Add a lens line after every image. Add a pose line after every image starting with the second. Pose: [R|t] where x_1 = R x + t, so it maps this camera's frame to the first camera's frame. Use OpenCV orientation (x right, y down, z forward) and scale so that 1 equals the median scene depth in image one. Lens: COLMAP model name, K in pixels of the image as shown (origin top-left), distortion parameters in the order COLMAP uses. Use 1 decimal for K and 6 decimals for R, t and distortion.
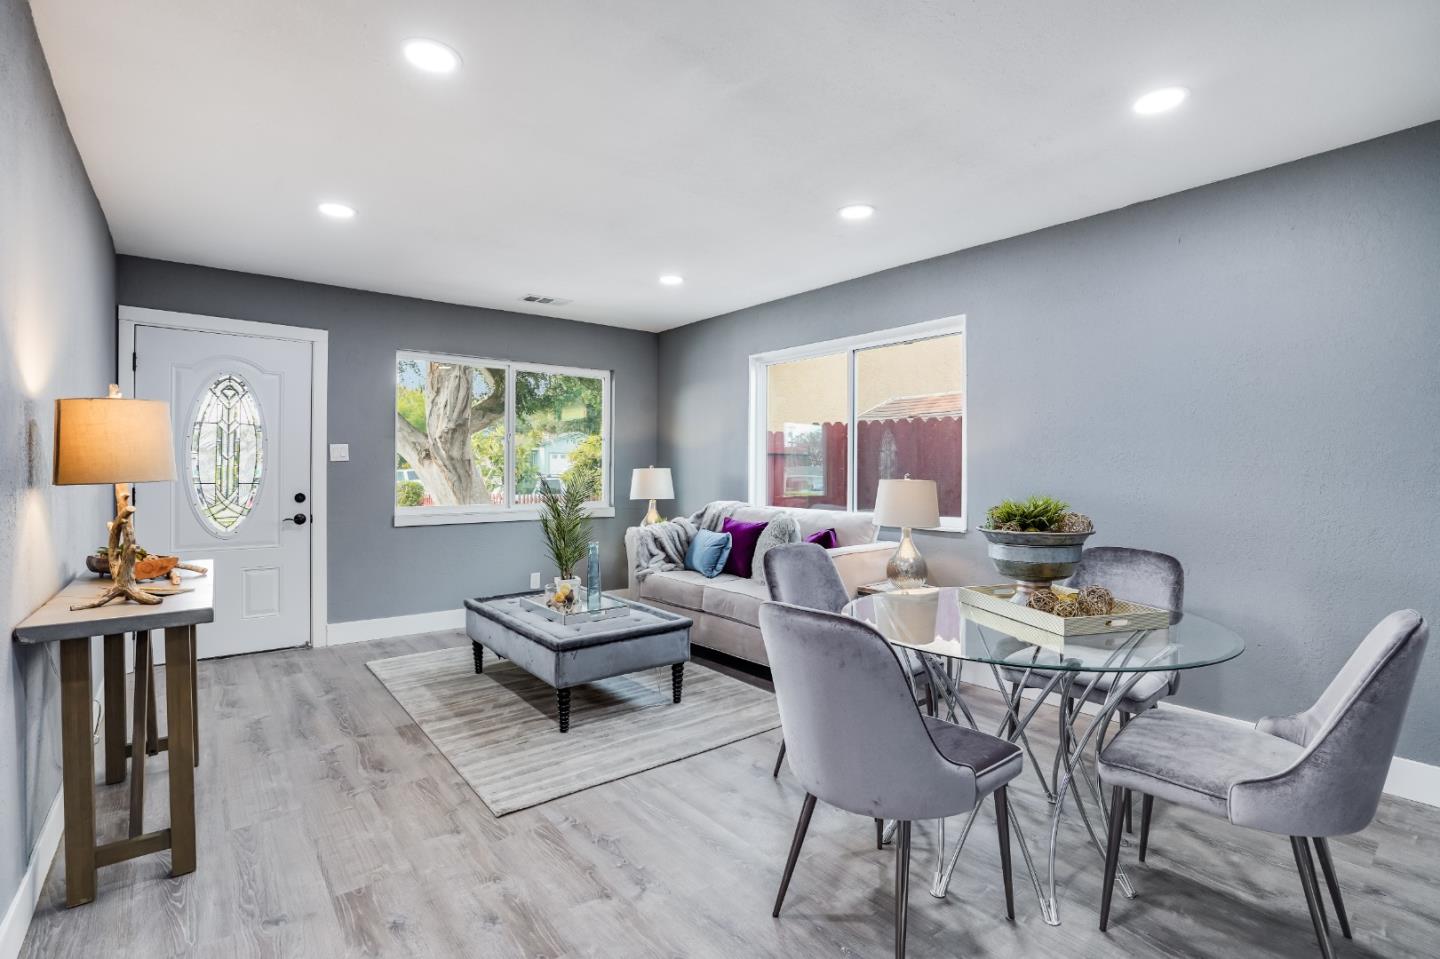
lens RADIAL K [[664.3, 0, 752.5], [0, 664.3, 464.1], [0, 0, 1]] dist [-0.033674, 0.002264]
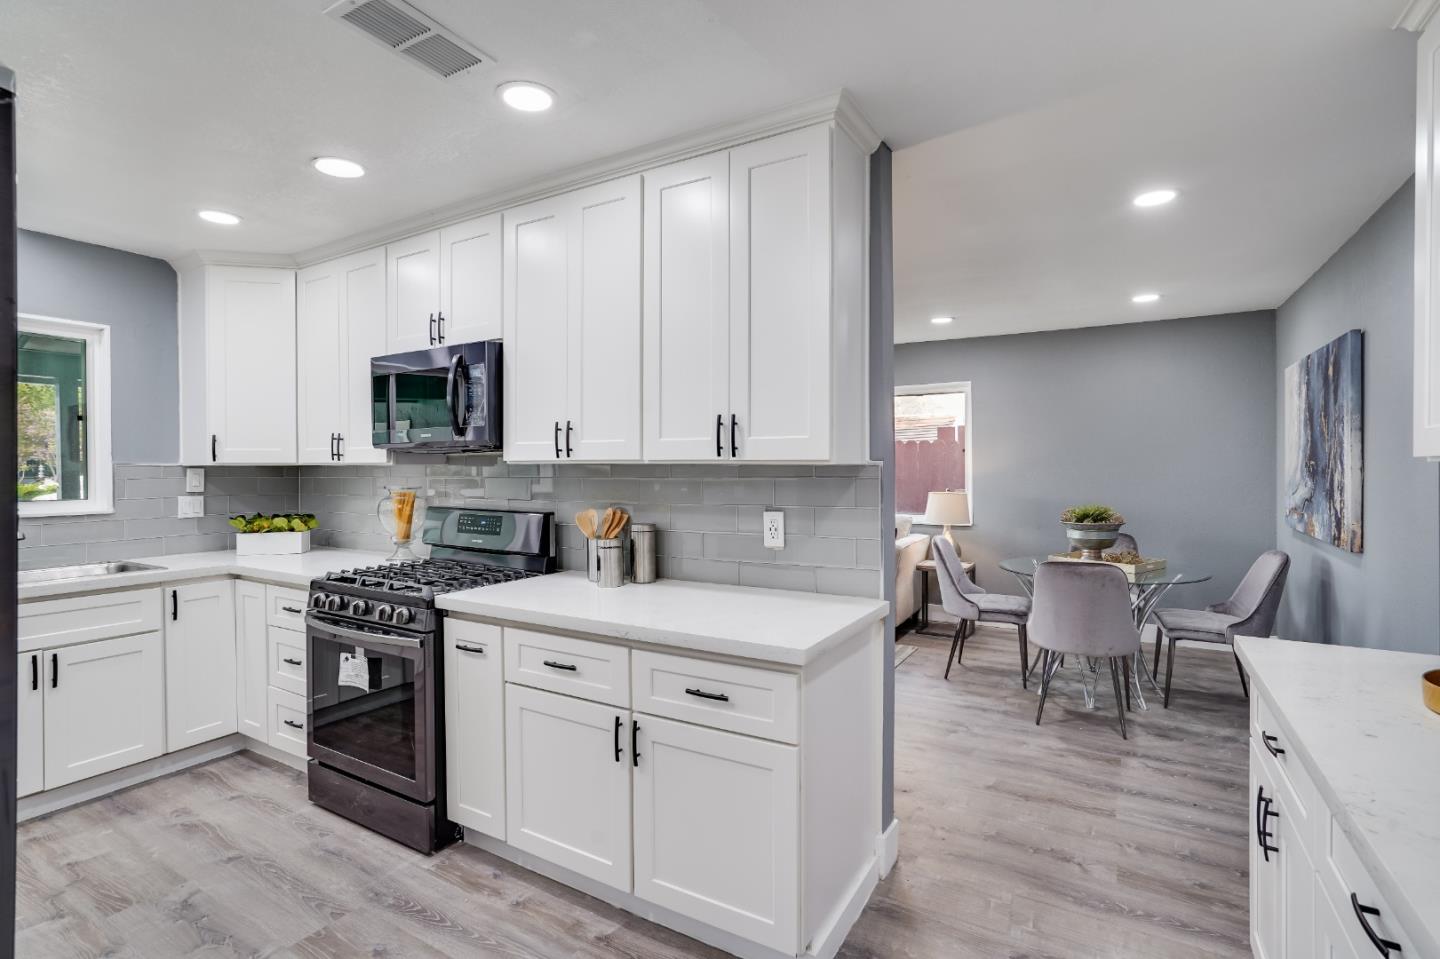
lens RADIAL K [[664.3, 0, 755.7], [0, 664.3, 475.9], [0, 0, 1]] dist [-0.033674, 0.002264]
pose [[0.939809, -0.005517, 0.341656, -1.126576], [0.000225, 0.999879, 0.015527, -0.061712], [-0.341701, -0.014516, 0.939697, -0.425112]]
